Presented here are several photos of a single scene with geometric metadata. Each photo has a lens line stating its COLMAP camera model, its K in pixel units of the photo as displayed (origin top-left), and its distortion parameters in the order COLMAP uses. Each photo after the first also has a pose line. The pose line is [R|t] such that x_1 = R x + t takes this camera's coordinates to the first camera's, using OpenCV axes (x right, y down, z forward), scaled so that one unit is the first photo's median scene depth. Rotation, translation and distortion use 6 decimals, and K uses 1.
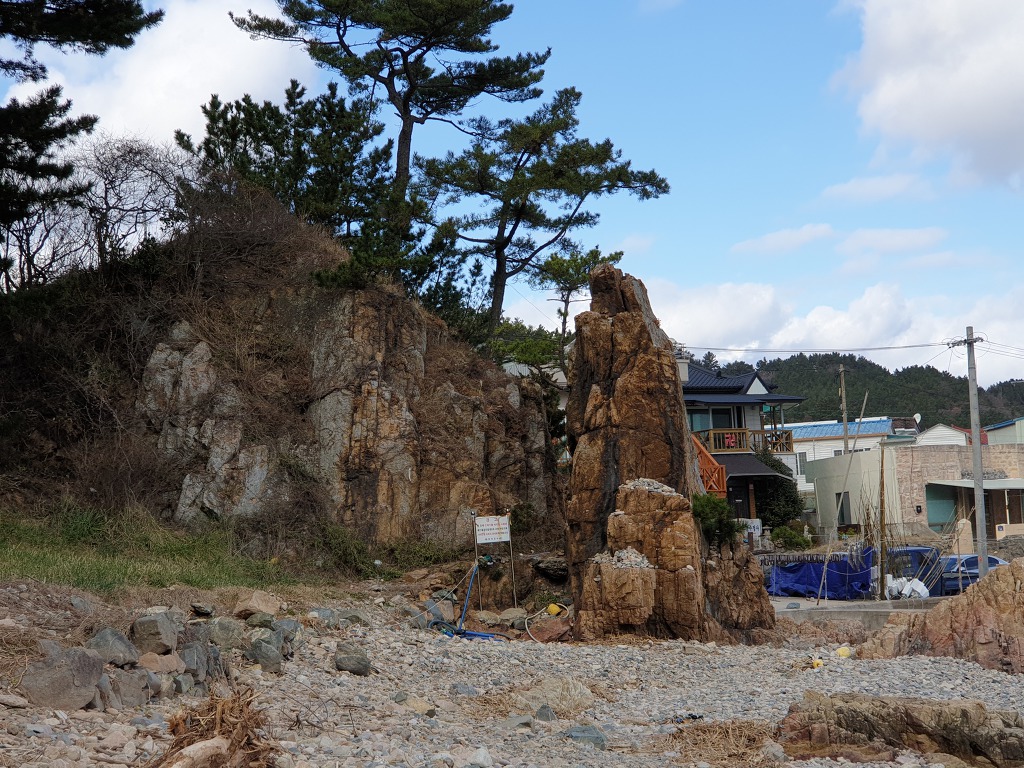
lens RADIAL K [[1705.0, 0, 508.6], [0, 1705.0, 351.0], [0, 0, 1]] dist [0.049177, 0.226250]
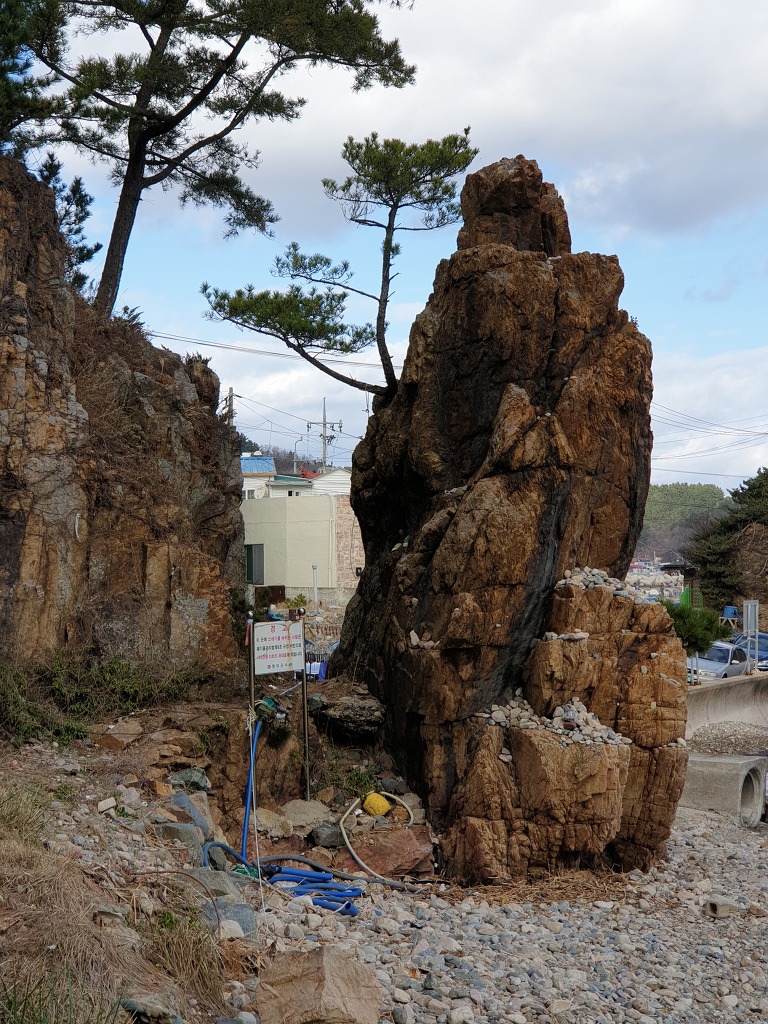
lens RADIAL K [[1775.6, 0, 383.7], [0, 1775.6, 456.4], [0, 0, 1]] dist [0.166957, 0.031509]
pose [[0.920738, 0.076525, 0.382604, -0.190321], [-0.094328, 0.995148, 0.027960, 0.029747], [-0.378608, -0.061834, 0.923489, 0.500107]]
